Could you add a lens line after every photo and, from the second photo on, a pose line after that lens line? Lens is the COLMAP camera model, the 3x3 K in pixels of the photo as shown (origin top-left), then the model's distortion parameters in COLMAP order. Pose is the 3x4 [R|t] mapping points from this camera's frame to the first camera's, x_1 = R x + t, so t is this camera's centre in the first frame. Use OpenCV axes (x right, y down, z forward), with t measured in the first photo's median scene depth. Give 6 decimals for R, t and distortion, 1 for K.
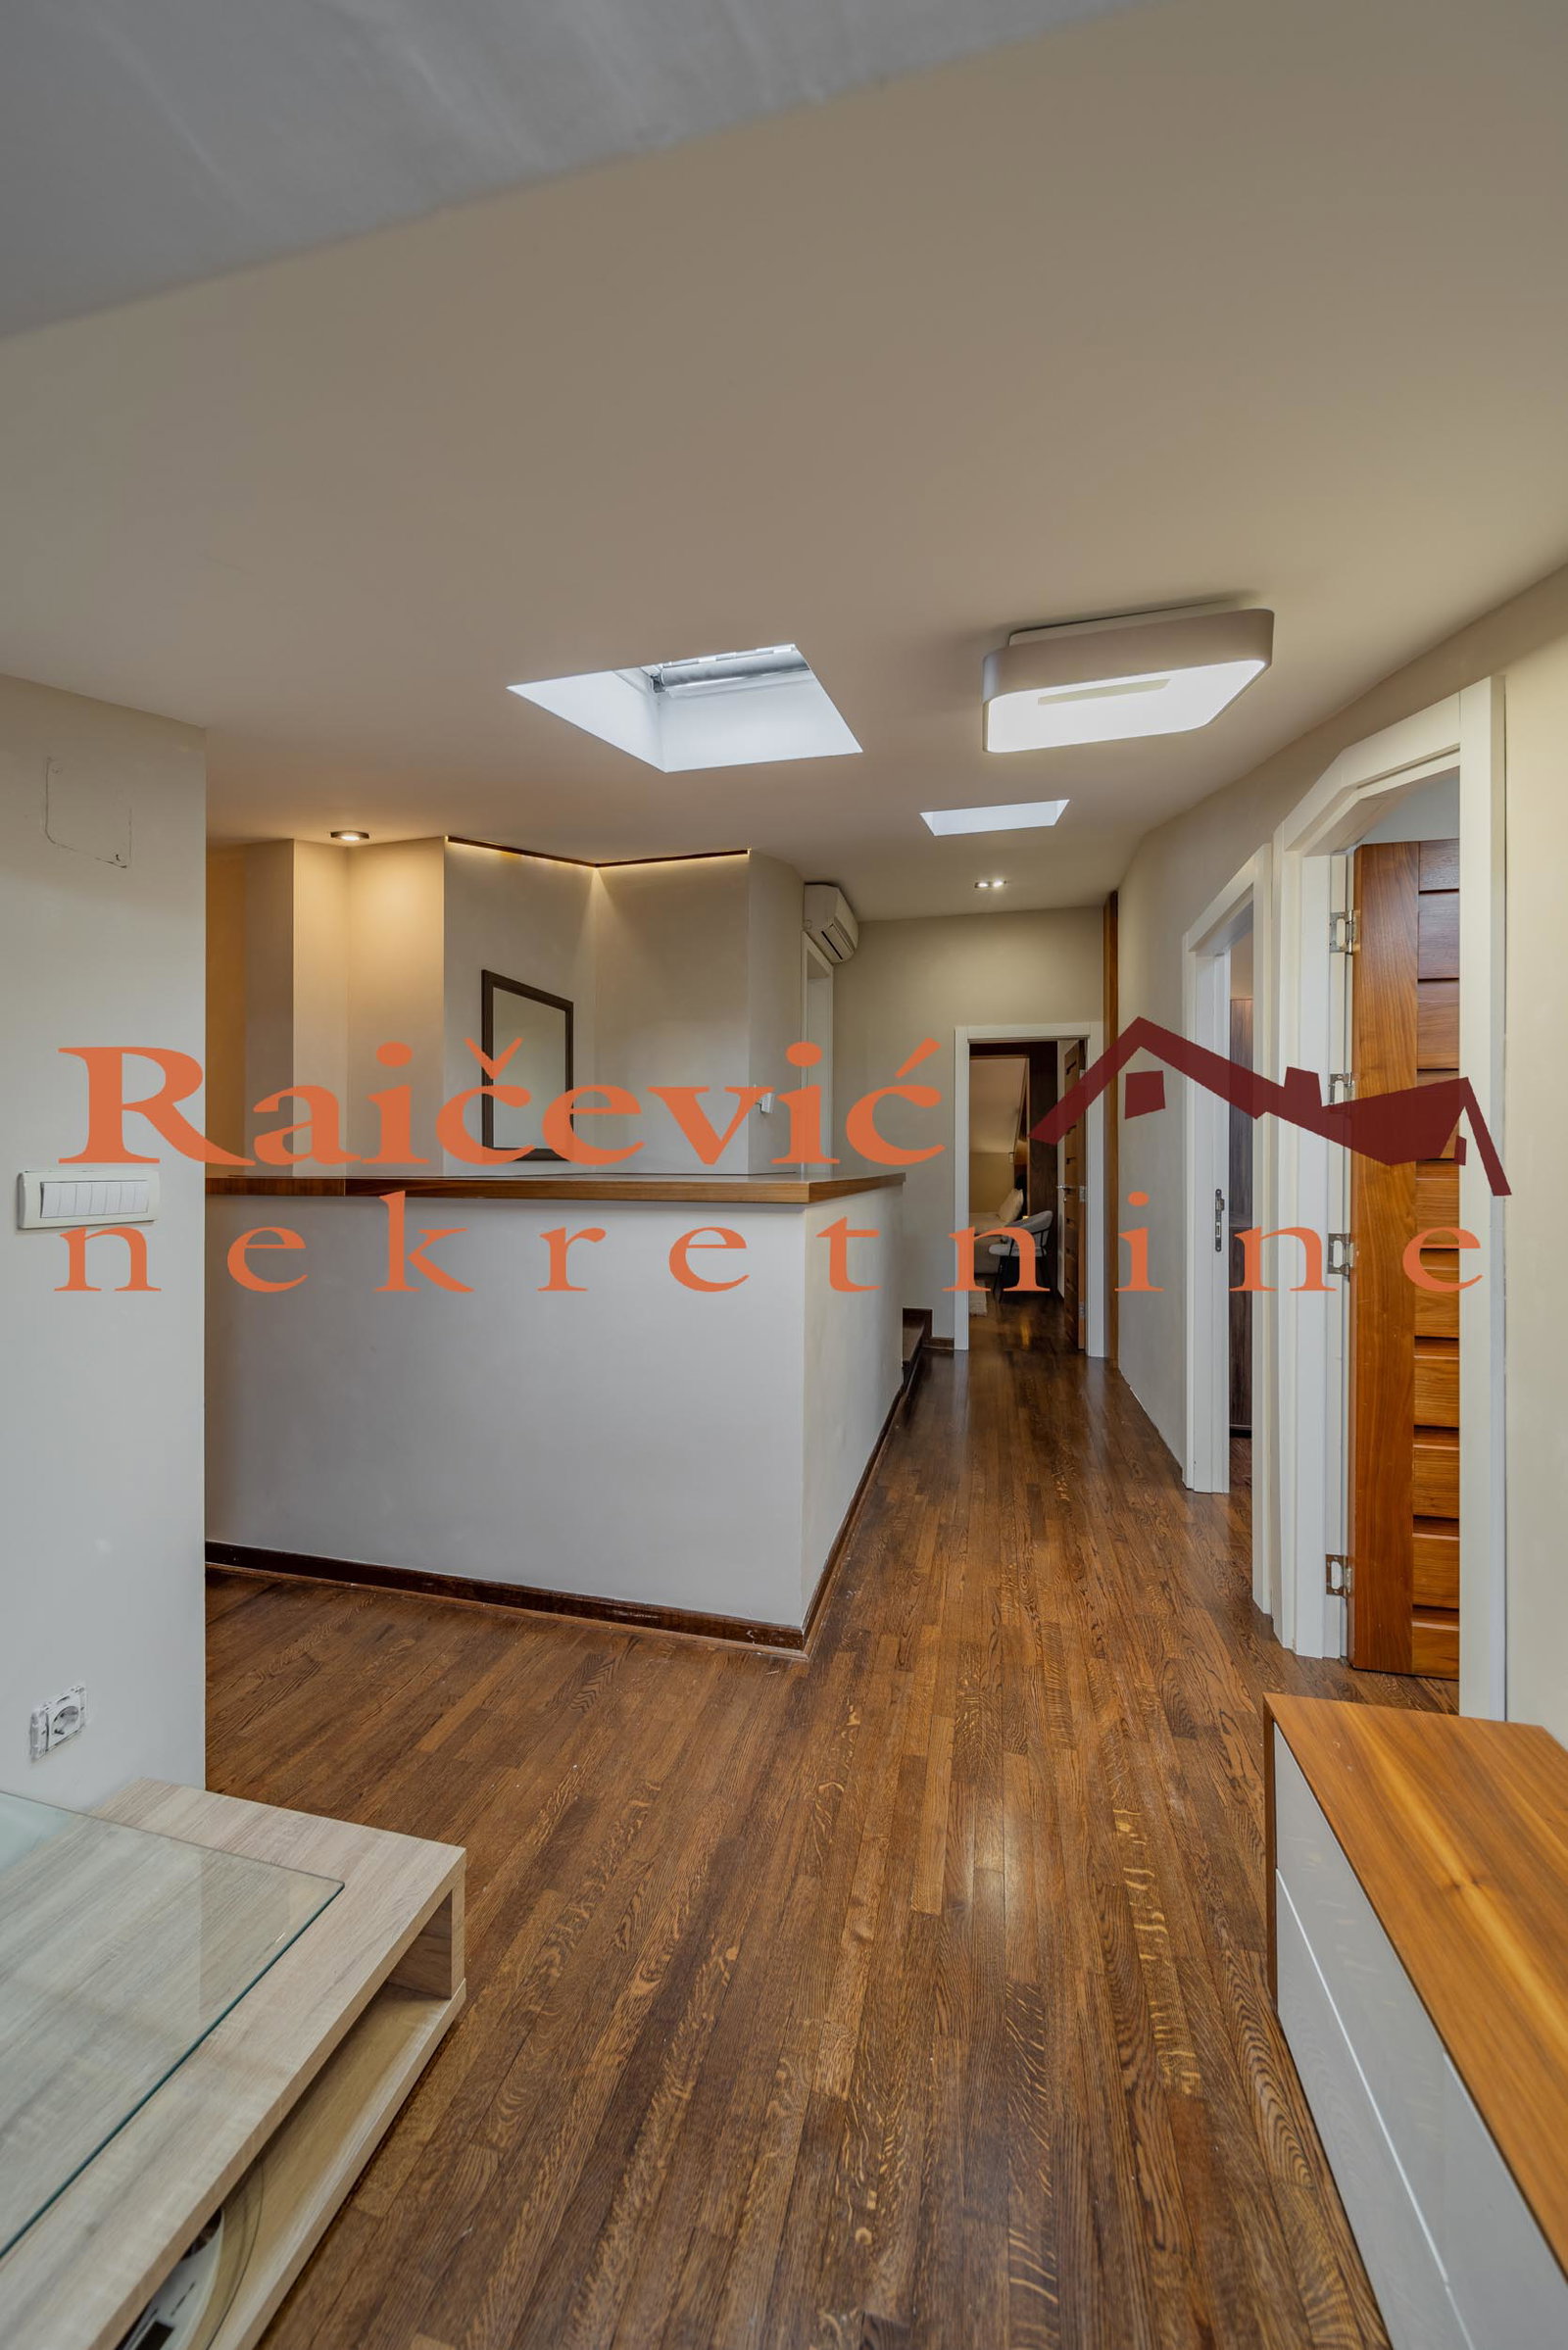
lens RADIAL K [[827.1, 0, 784.0], [0, 827.1, 1175.0], [0, 0, 1]] dist [-0.009038, -0.000355]
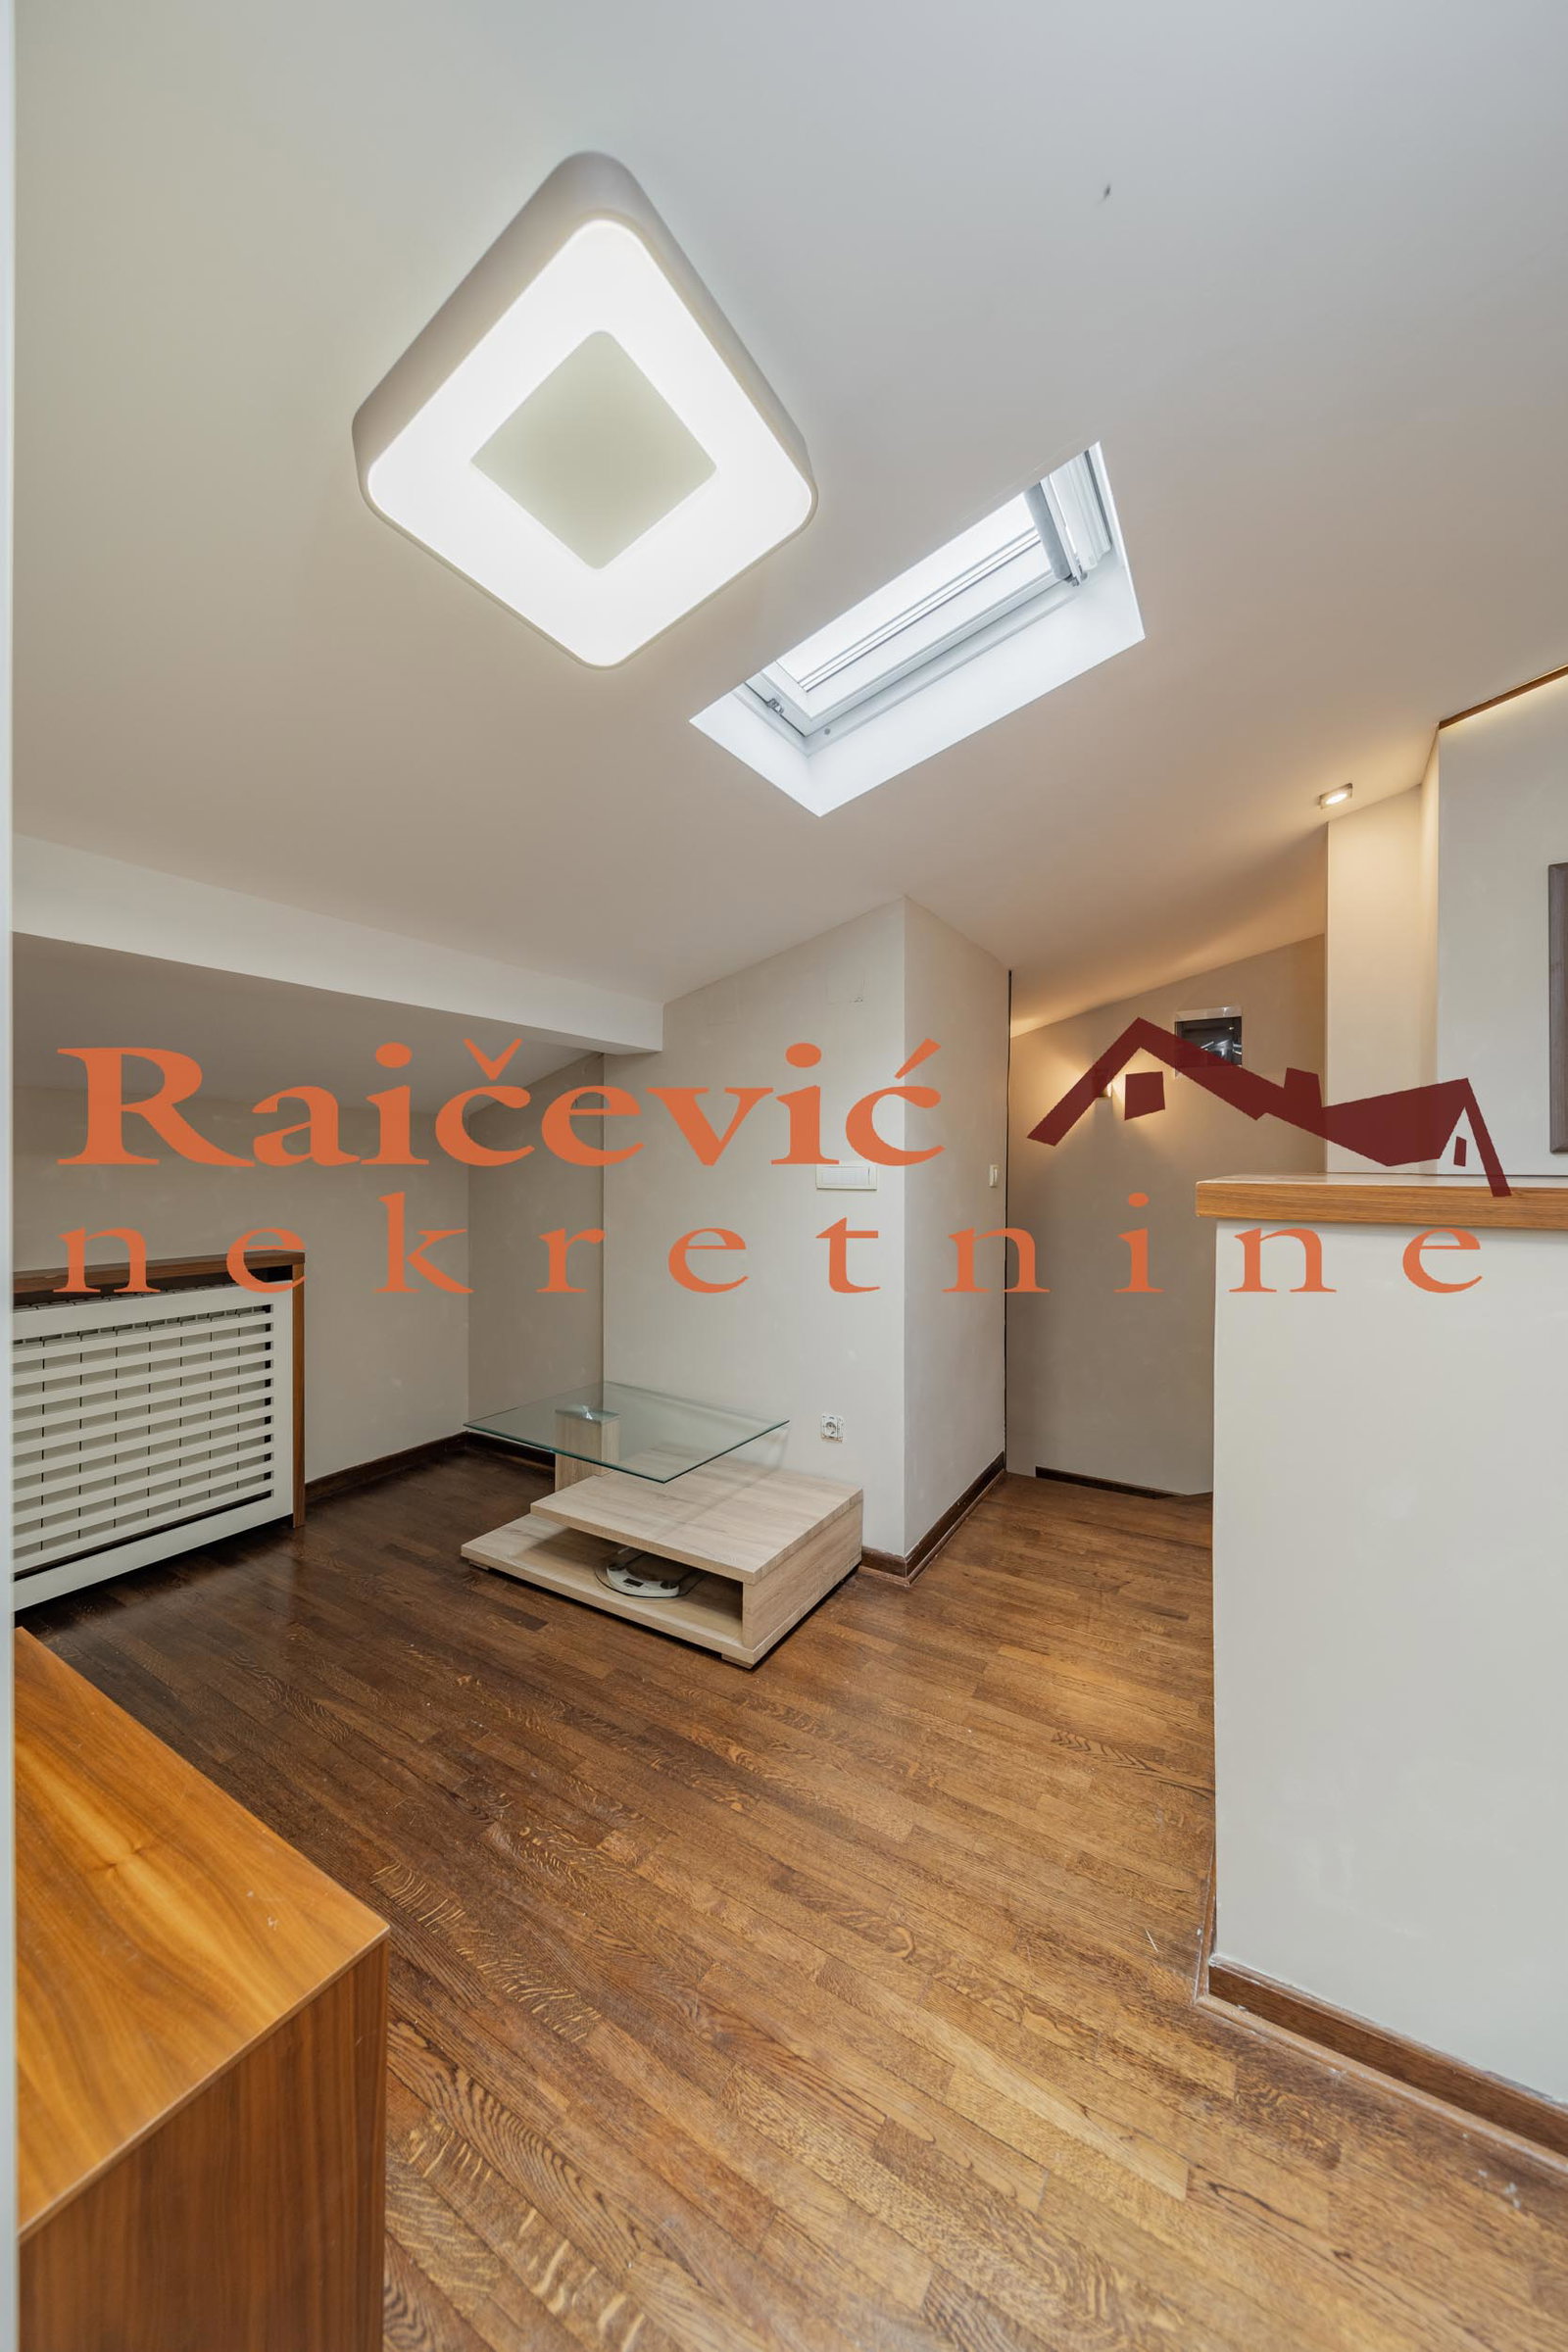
lens RADIAL K [[826.9, 0, 784.0], [0, 826.9, 1176.0], [0, 0, 1]] dist [-0.002867, -0.000284]
pose [[-0.307049, 0.012802, -0.951607, 1.133538], [-0.013257, 0.999755, 0.017727, -0.003916], [0.951601, 0.018058, -0.306805, 1.519437]]
